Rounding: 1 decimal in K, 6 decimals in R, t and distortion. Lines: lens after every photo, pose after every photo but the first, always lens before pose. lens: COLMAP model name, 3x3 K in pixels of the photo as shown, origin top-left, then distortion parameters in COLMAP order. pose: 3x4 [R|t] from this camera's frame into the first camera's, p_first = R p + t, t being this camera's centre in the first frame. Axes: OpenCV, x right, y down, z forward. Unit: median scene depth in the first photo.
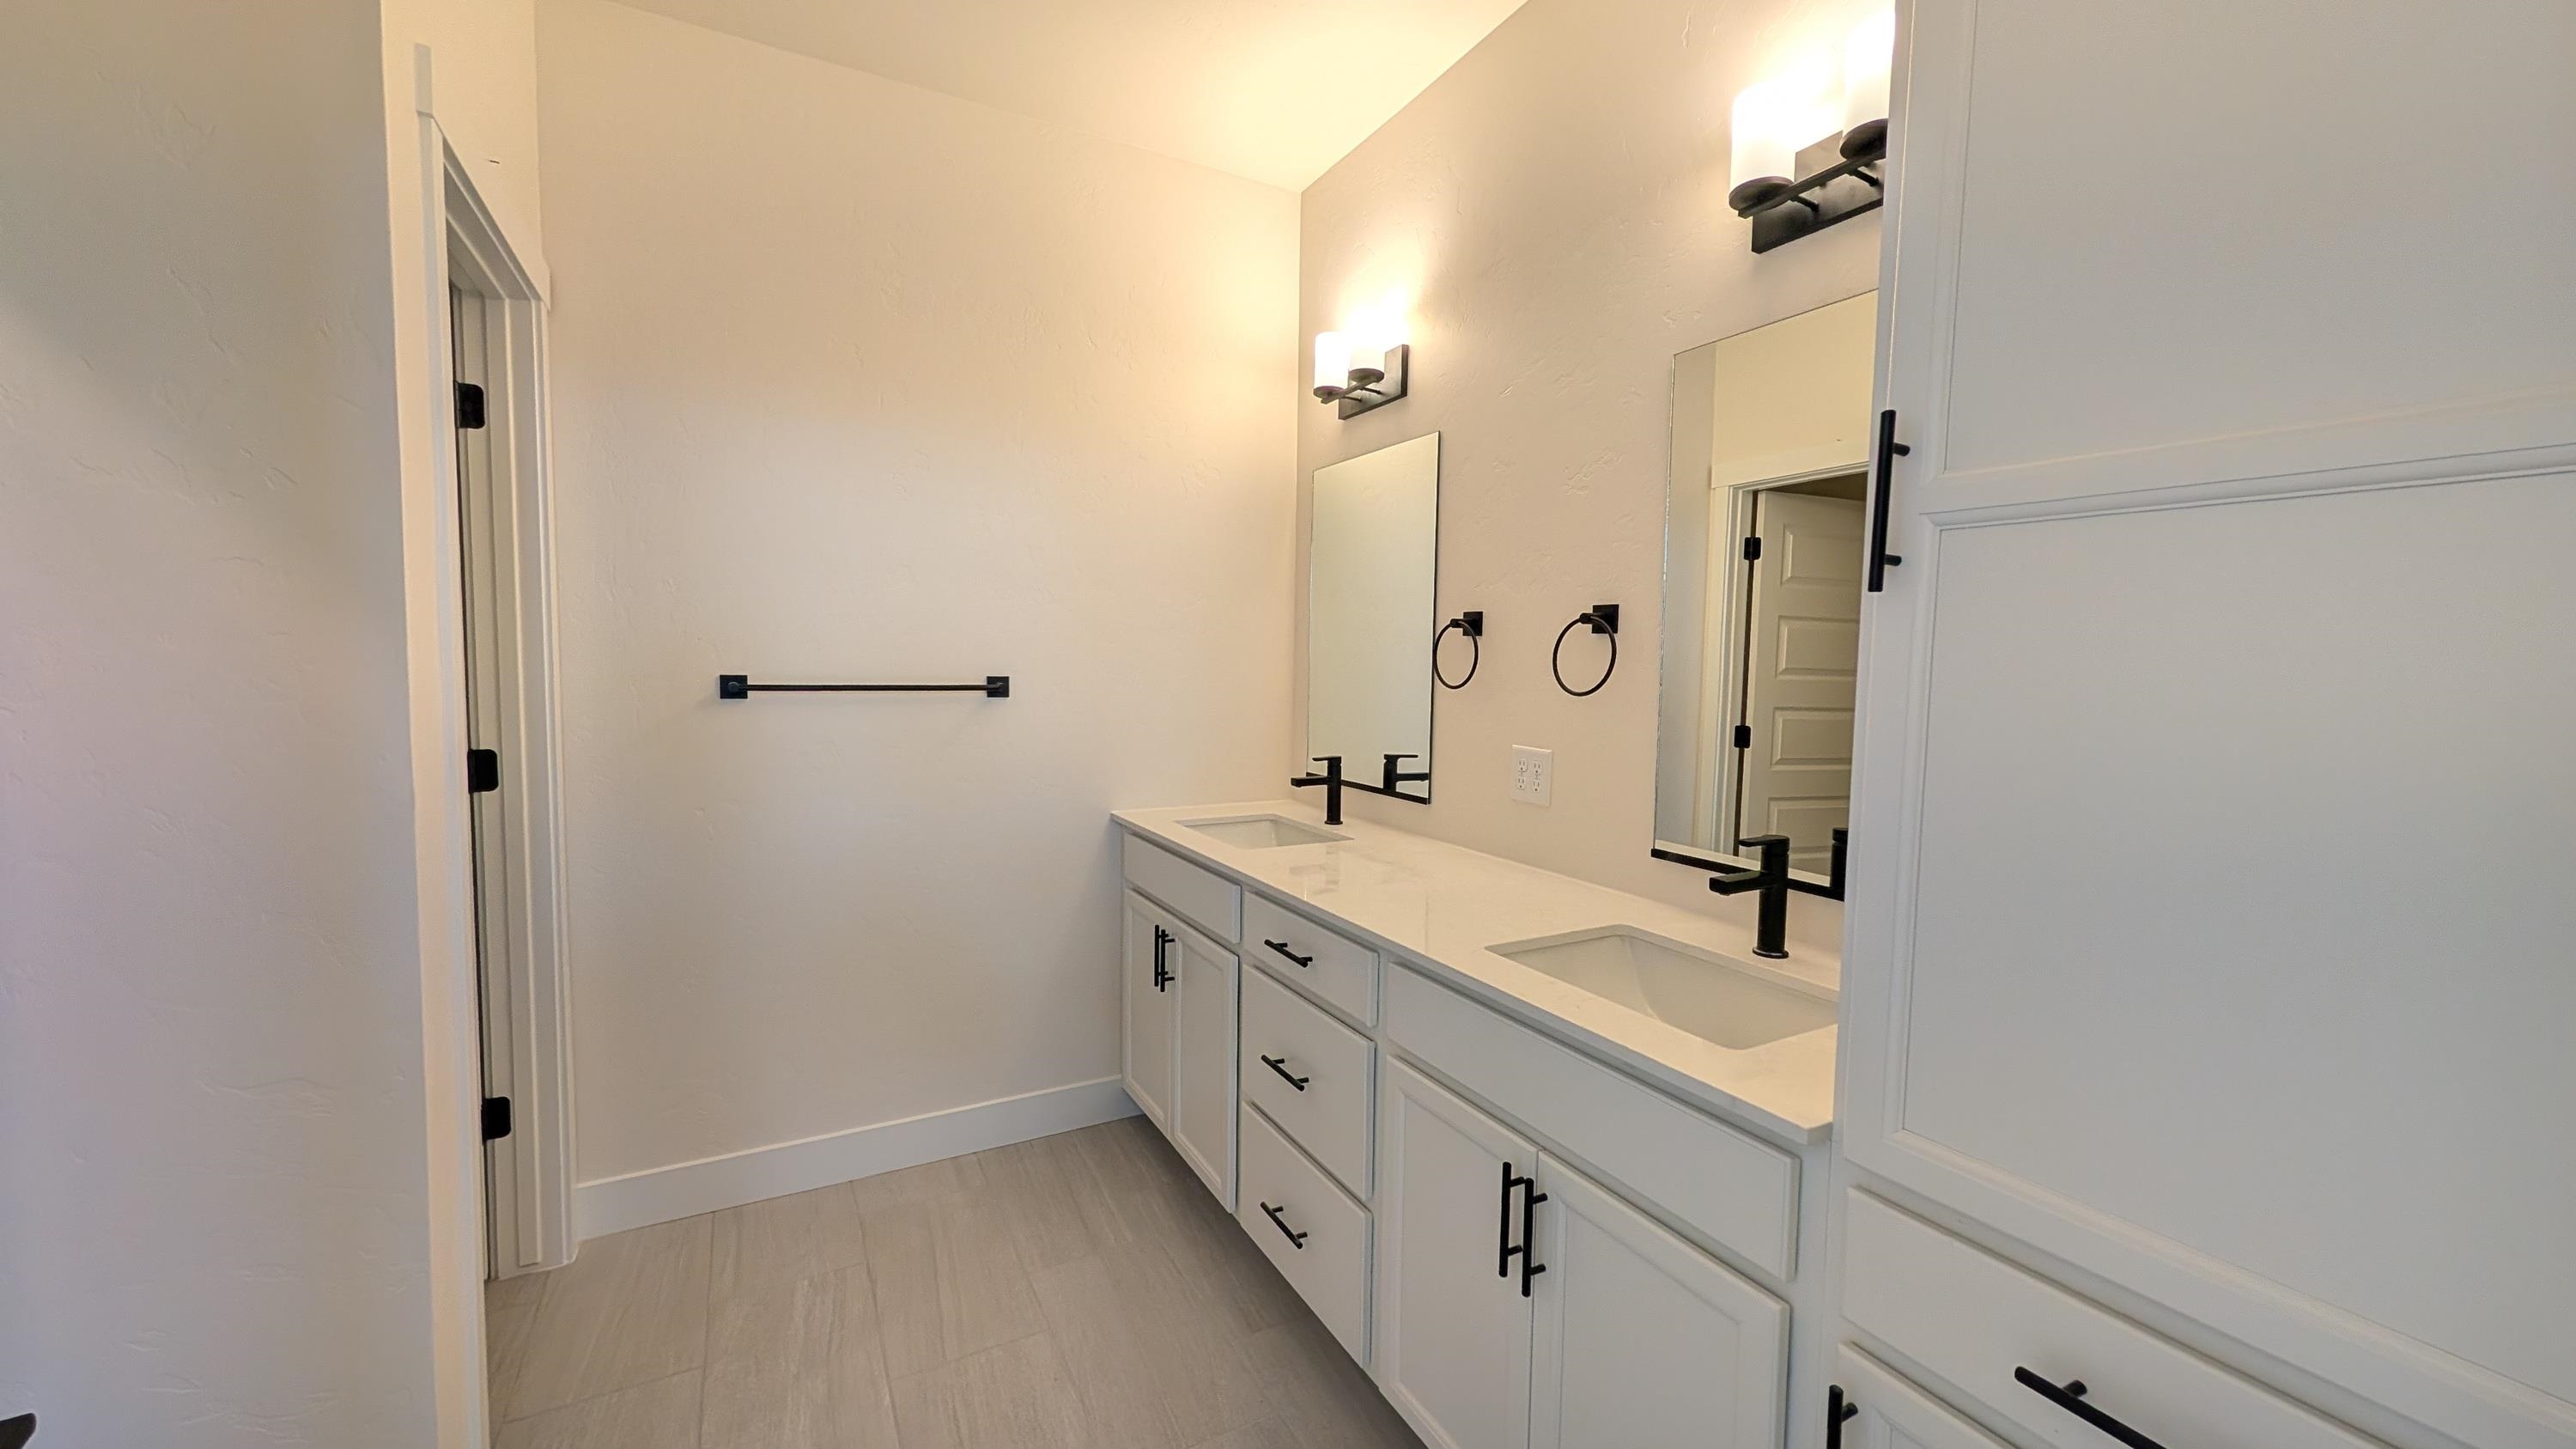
lens RADIAL K [[963.9, 0, 1294.9], [0, 963.9, 723.8], [0, 0, 1]] dist [0.000612, 0.000065]
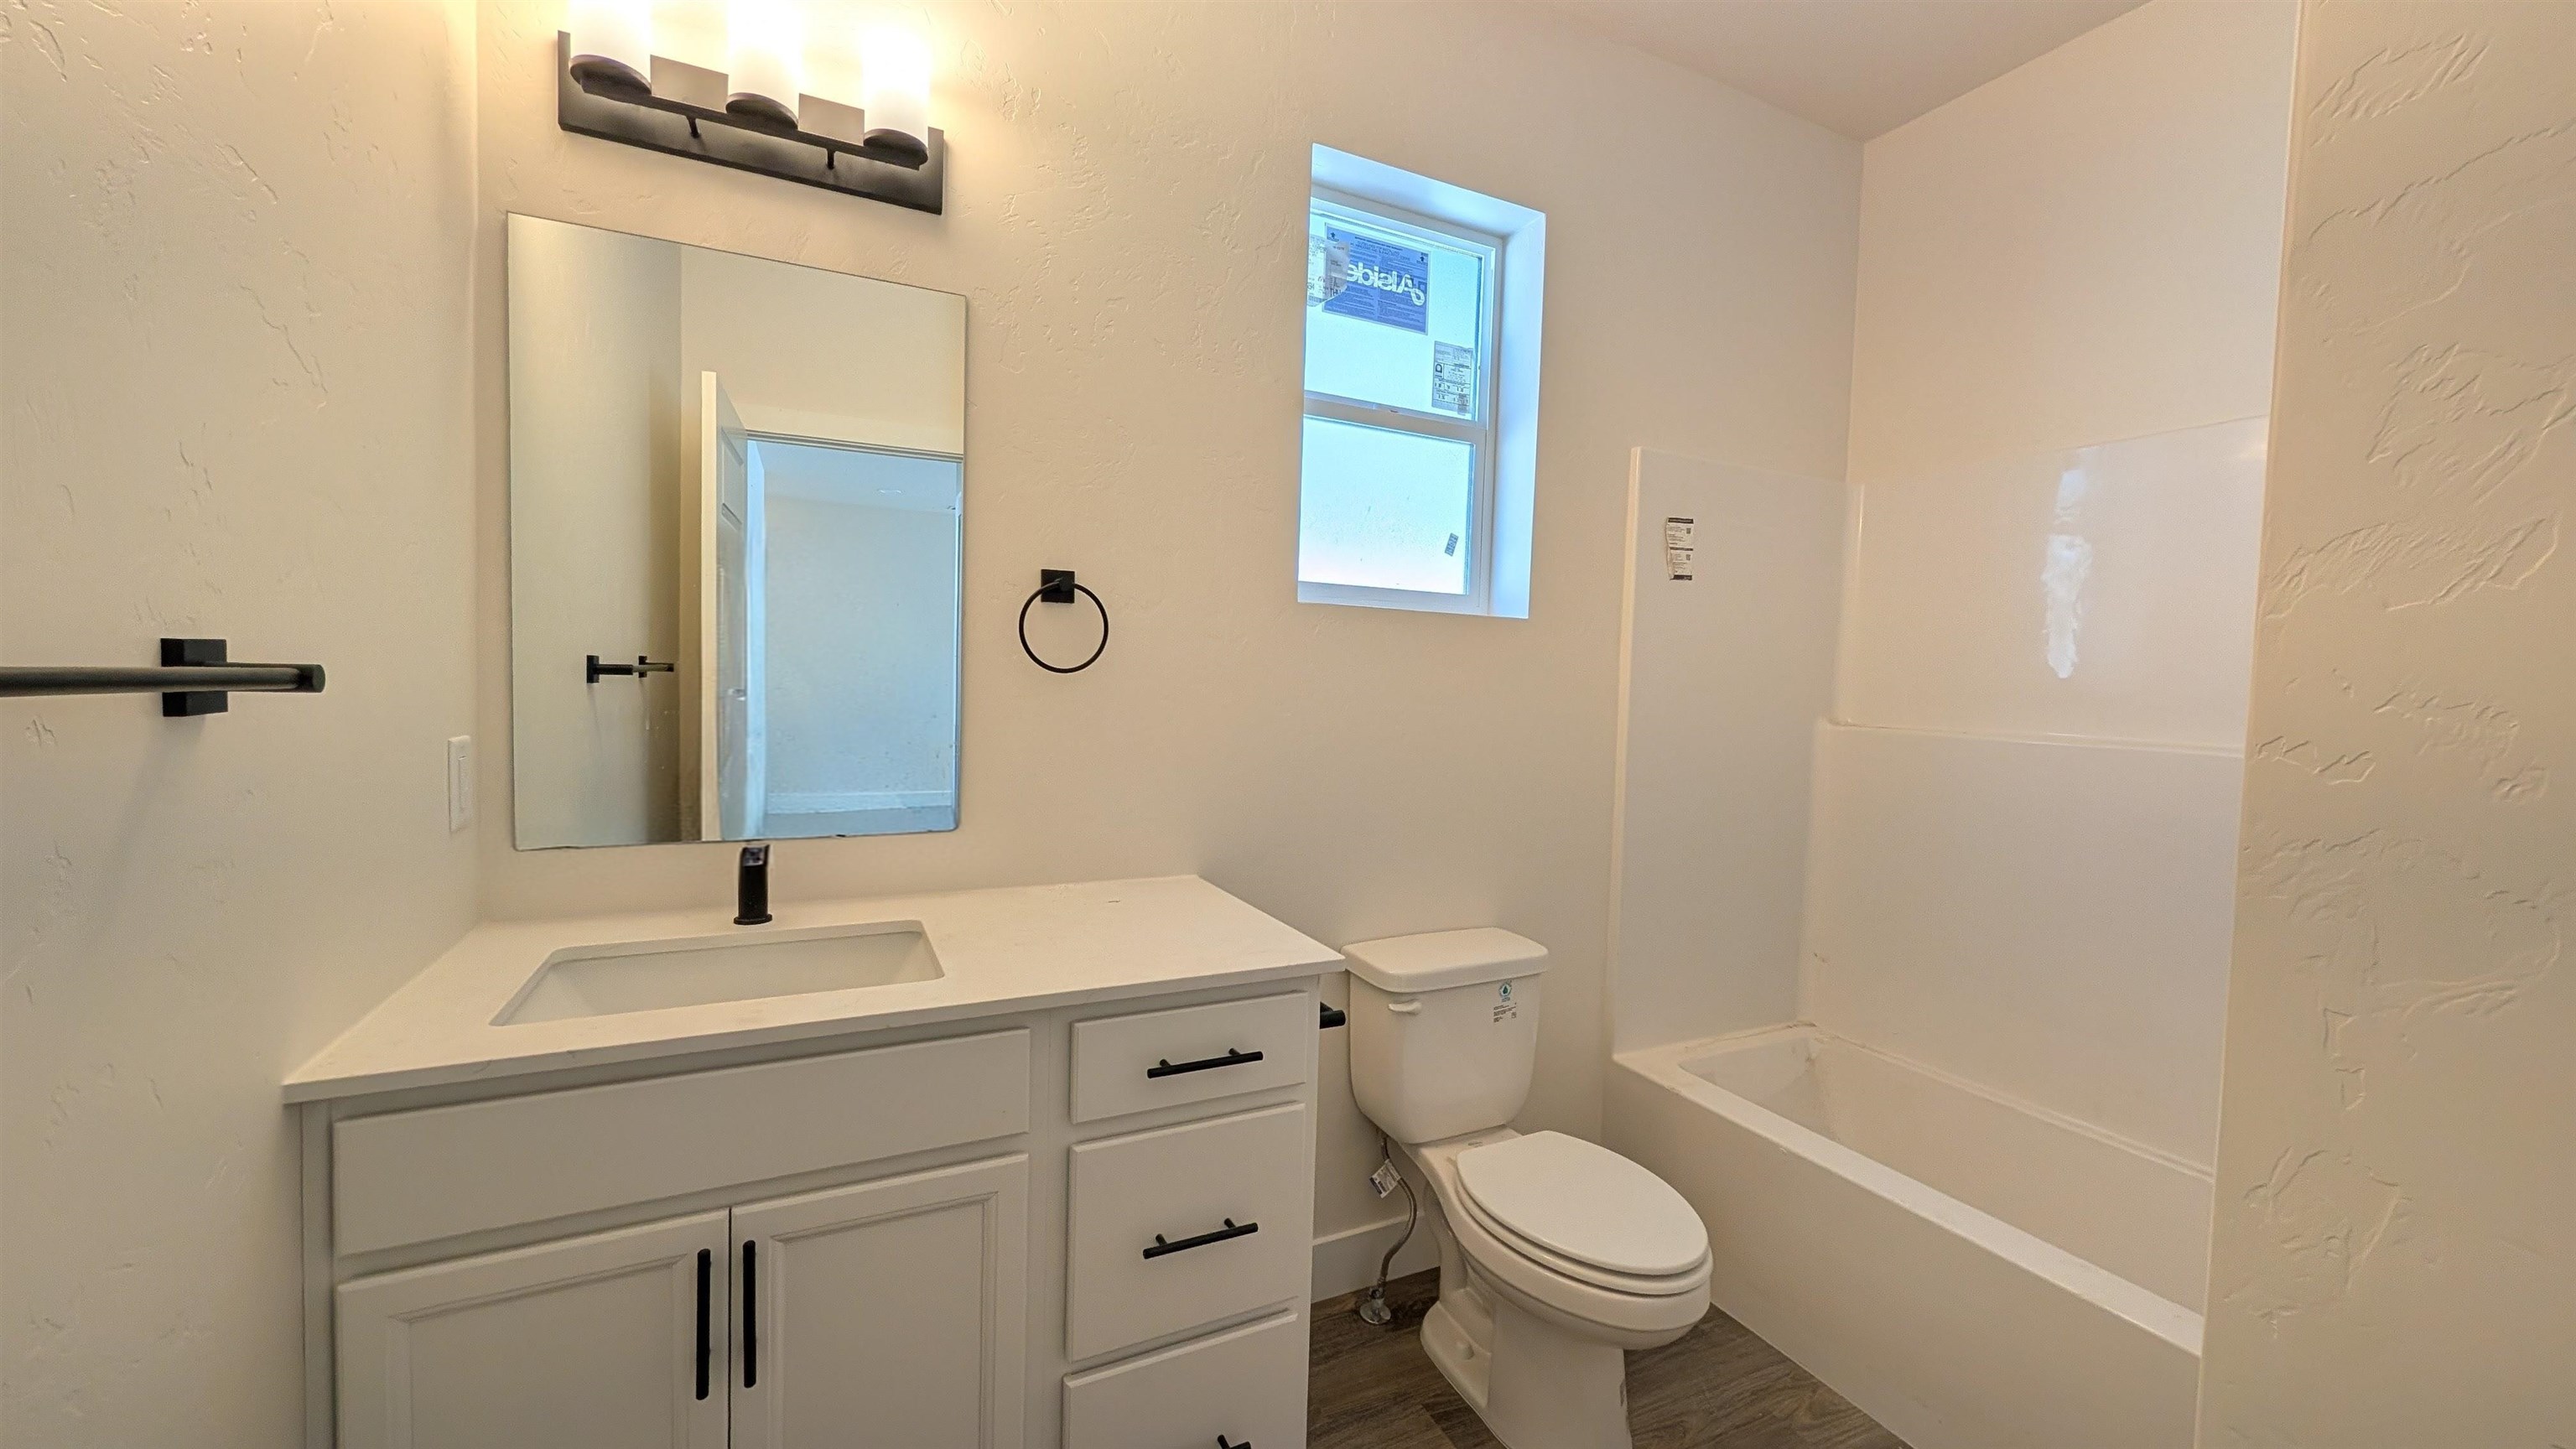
lens RADIAL K [[963.8, 0, 1294.9], [0, 963.8, 723.8], [0, 0, 1]] dist [0.000612, 0.000065]
pose [[0.059670, -0.069862, 0.995770, -0.540589], [0.034214, 0.997105, 0.067906, -0.033997], [-0.997632, 0.030017, 0.061887, 0.716464]]
